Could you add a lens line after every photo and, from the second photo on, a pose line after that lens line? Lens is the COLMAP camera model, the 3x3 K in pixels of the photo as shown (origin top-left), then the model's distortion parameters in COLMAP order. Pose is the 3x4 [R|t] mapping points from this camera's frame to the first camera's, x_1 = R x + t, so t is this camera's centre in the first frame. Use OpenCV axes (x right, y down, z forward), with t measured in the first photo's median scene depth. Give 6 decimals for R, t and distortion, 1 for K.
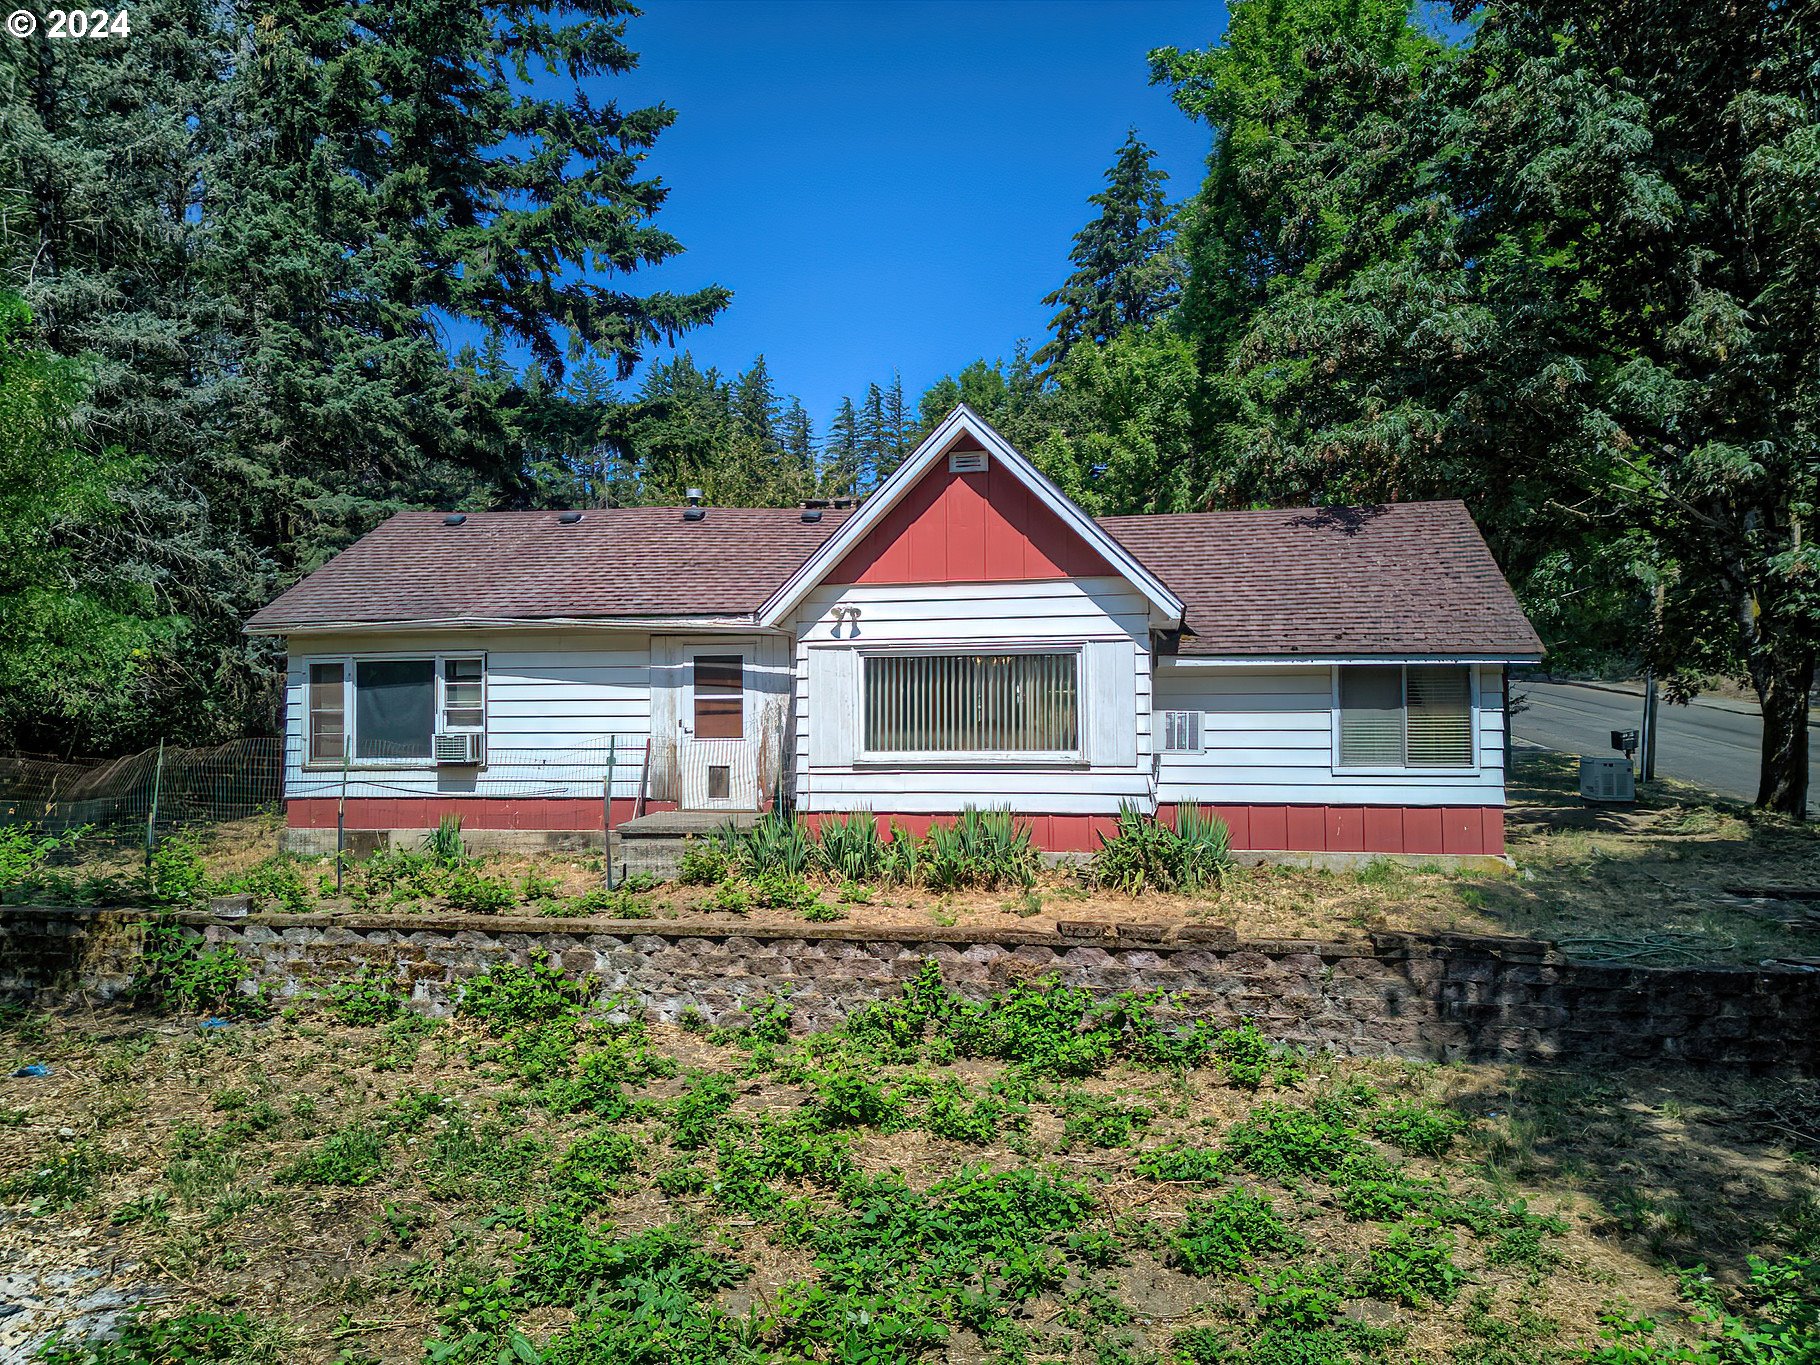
lens RADIAL K [[1336.4, 0, 910.0], [0, 1336.4, 682.5], [0, 0, 1]] dist [-0.009252, -0.003051]
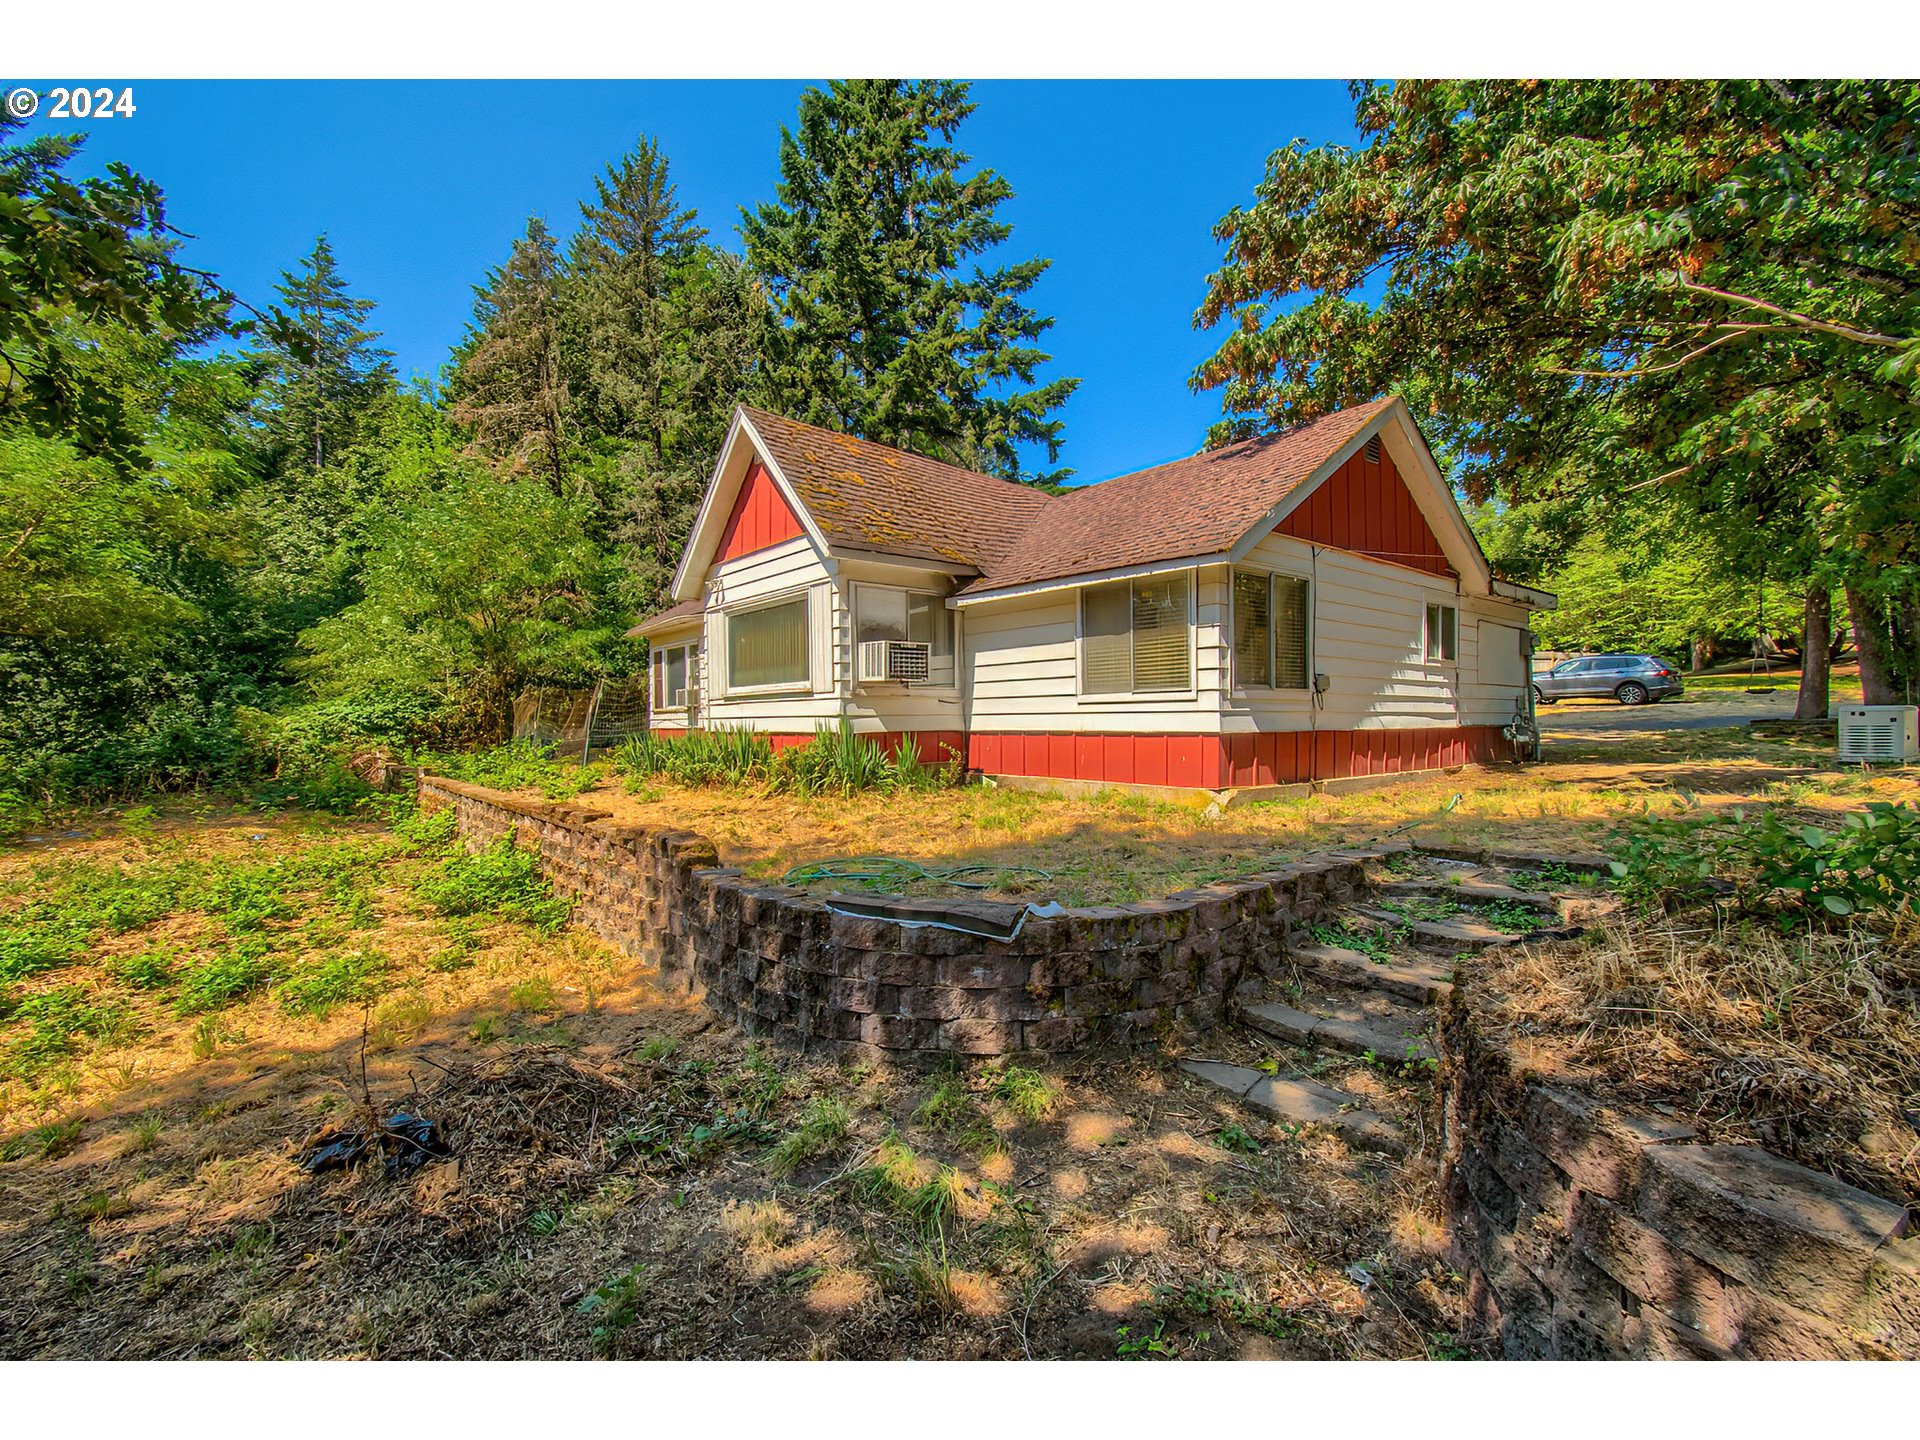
lens RADIAL K [[852.1, 0, 965.1], [0, 852.1, 727.9], [0, 0, 1]] dist [0.001055, -0.000152]
pose [[0.797101, 0.005758, -0.603819, 0.645138], [0.020582, 0.999114, 0.036697, 0.063706], [0.603495, -0.041679, 0.796277, 0.452192]]
